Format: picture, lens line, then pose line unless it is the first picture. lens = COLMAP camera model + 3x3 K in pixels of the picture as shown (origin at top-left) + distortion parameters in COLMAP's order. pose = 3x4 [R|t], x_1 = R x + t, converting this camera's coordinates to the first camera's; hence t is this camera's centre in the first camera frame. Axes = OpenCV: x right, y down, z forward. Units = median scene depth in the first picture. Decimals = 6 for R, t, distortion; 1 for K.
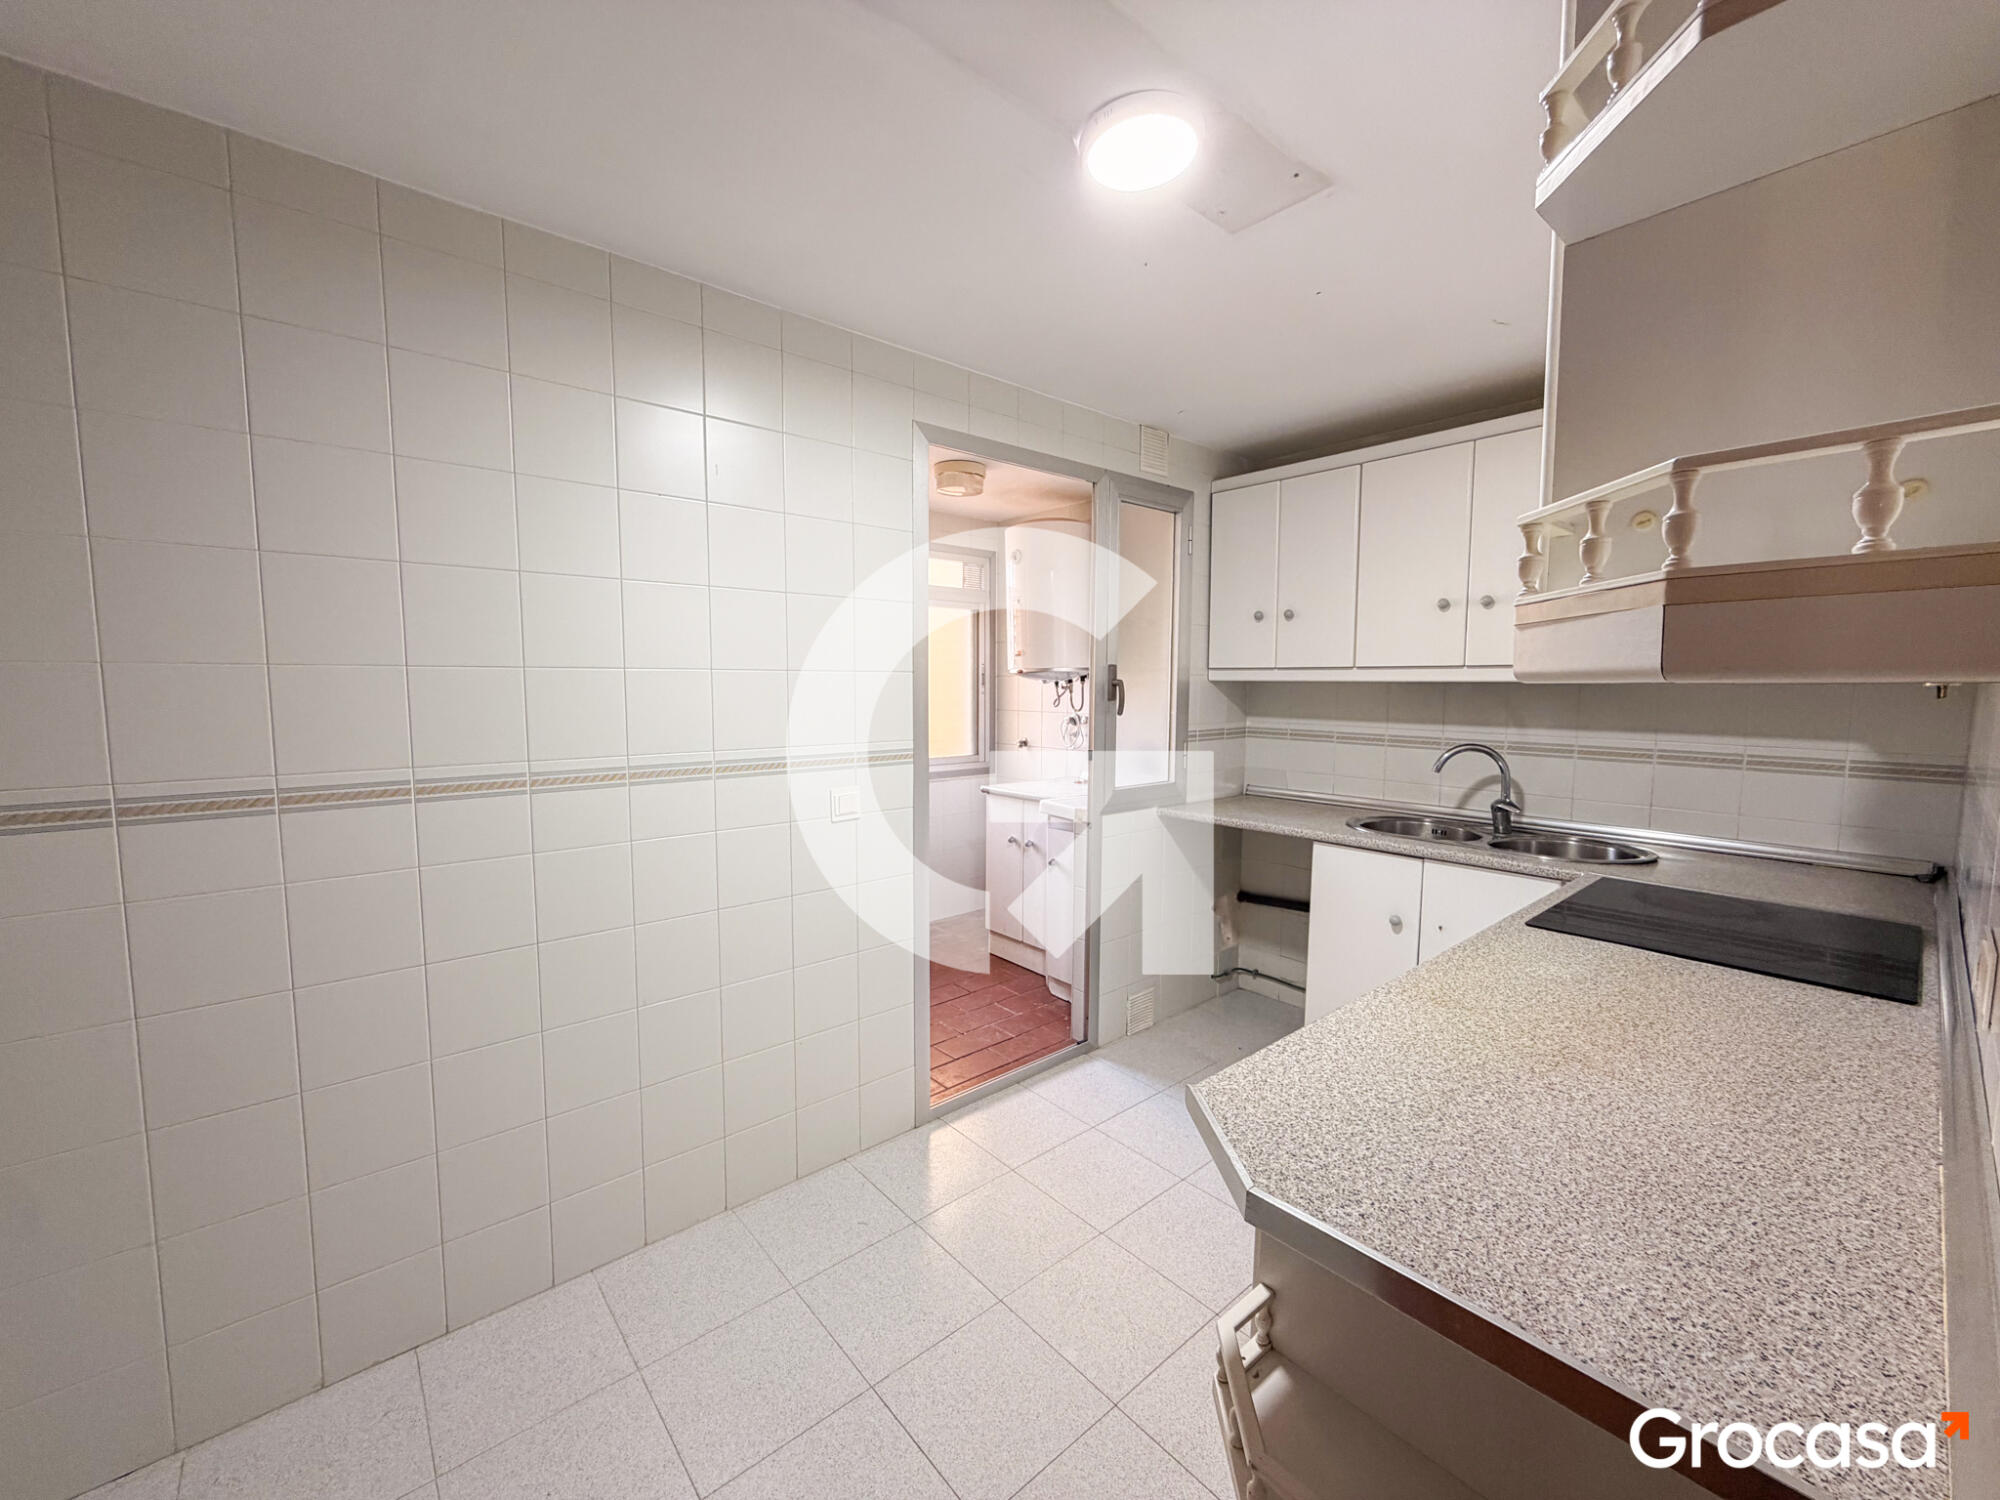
lens RADIAL K [[795.7, 0, 994.2], [0, 795.7, 751.1], [0, 0, 1]] dist [-0.000202, 0.000462]
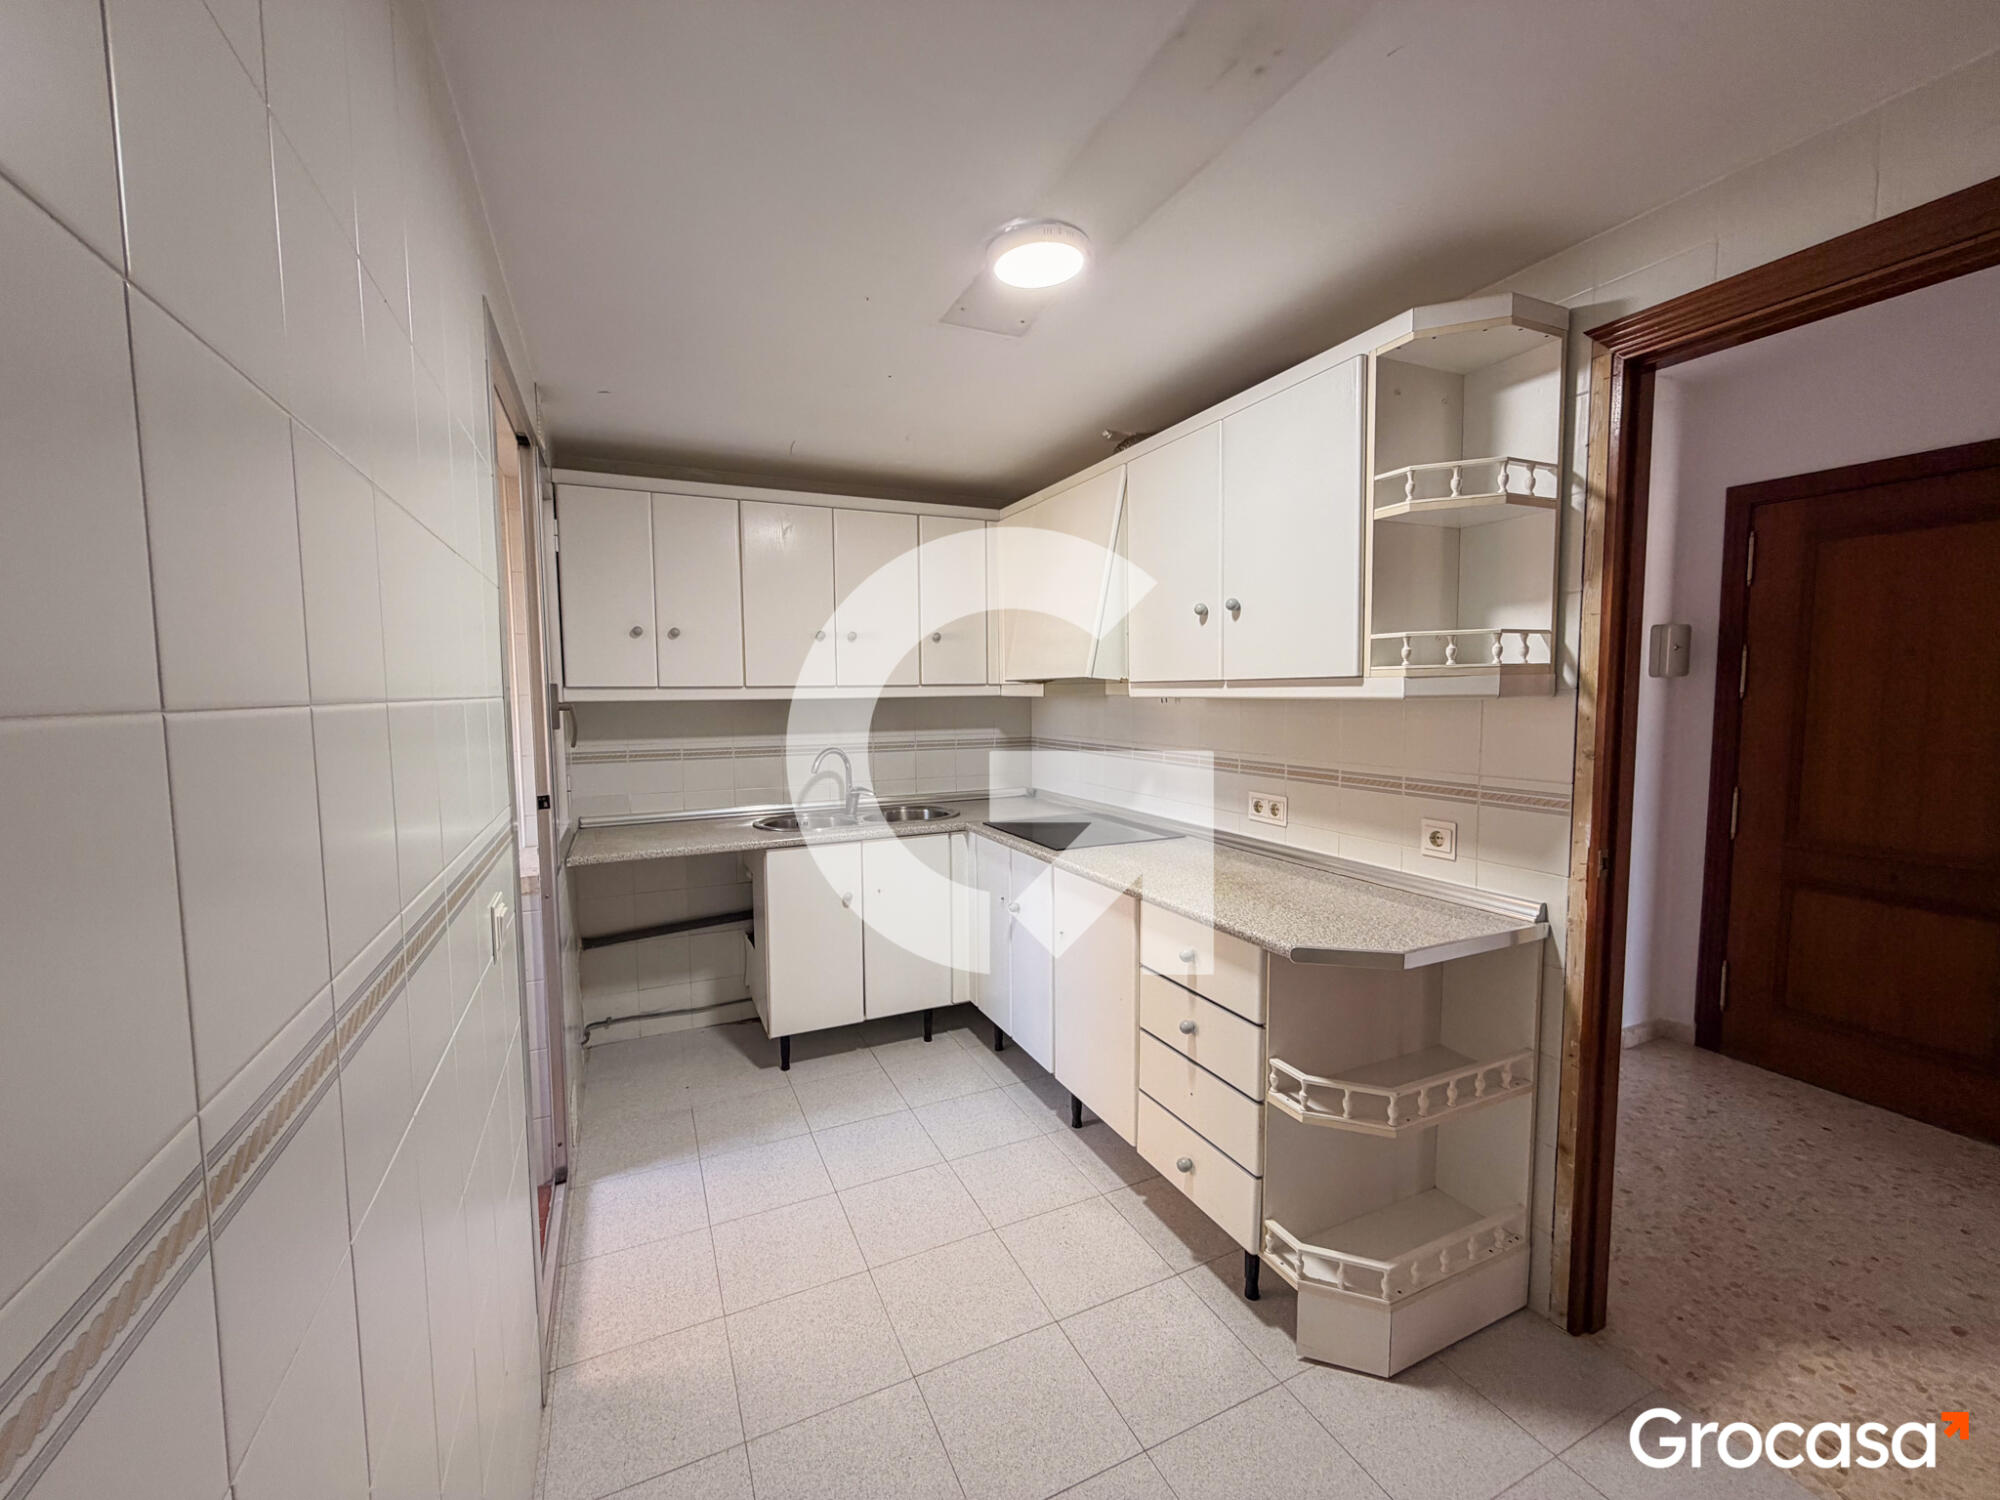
lens RADIAL K [[794.2, 0, 994.4], [0, 794.2, 750.6], [0, 0, 1]] dist [-0.001017, 0.000155]
pose [[0.269216, -0.077655, 0.959944, -0.485675], [0.095858, 0.993955, 0.053523, -0.042868], [-0.958297, 0.077609, 0.275032, 0.369176]]
